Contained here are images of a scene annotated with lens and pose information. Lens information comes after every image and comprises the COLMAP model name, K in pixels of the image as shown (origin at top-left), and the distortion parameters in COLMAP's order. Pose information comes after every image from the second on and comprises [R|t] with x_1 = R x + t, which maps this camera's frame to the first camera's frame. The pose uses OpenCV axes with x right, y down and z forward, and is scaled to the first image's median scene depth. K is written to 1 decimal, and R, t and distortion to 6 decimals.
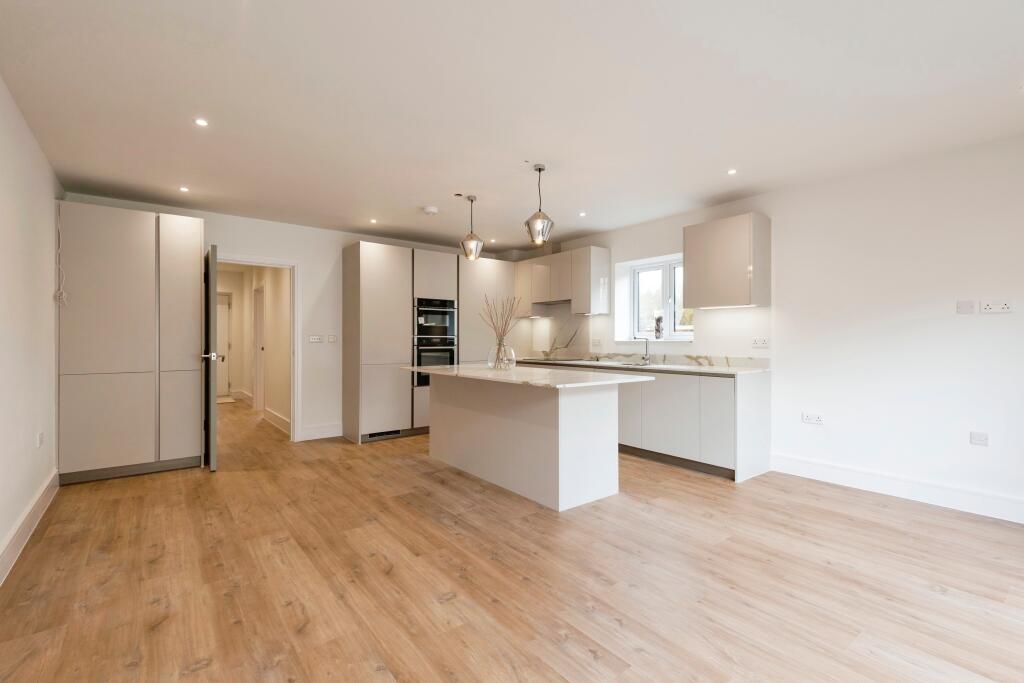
lens RADIAL K [[466.8, 0, 507.7], [0, 466.8, 343.1], [0, 0, 1]] dist [0.042690, -0.023063]
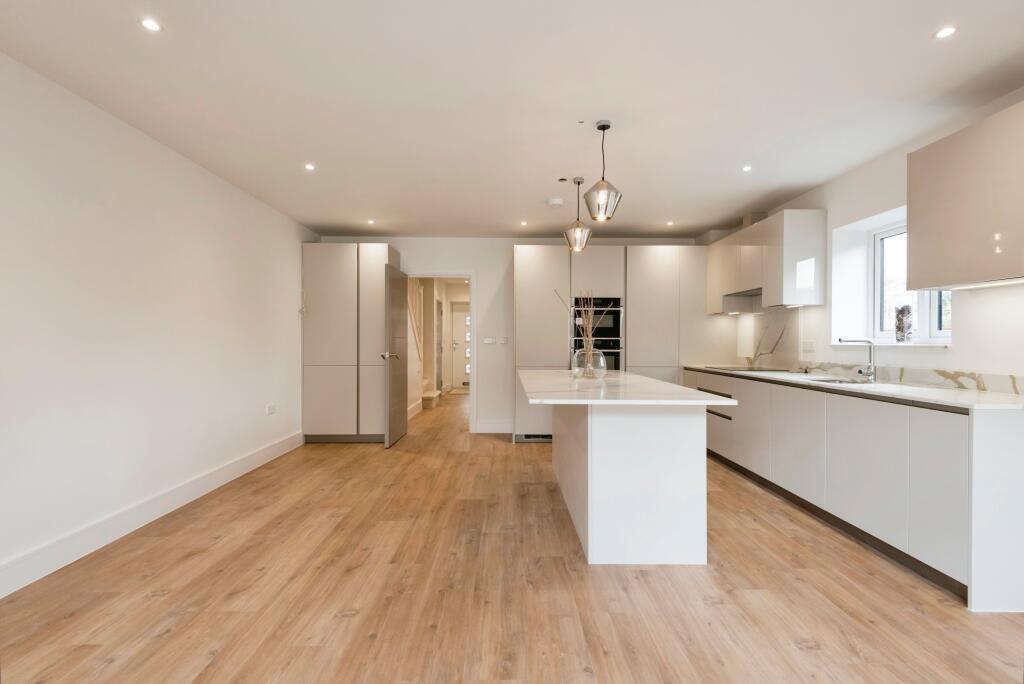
lens RADIAL K [[466.8, 0, 507.7], [0, 466.8, 343.6], [0, 0, 1]] dist [0.042690, -0.023063]
pose [[0.791602, 0.006437, -0.611004, 0.396511], [-0.008899, 0.999960, -0.000995, -0.001947], [0.610973, 0.006225, 0.791627, 0.249811]]
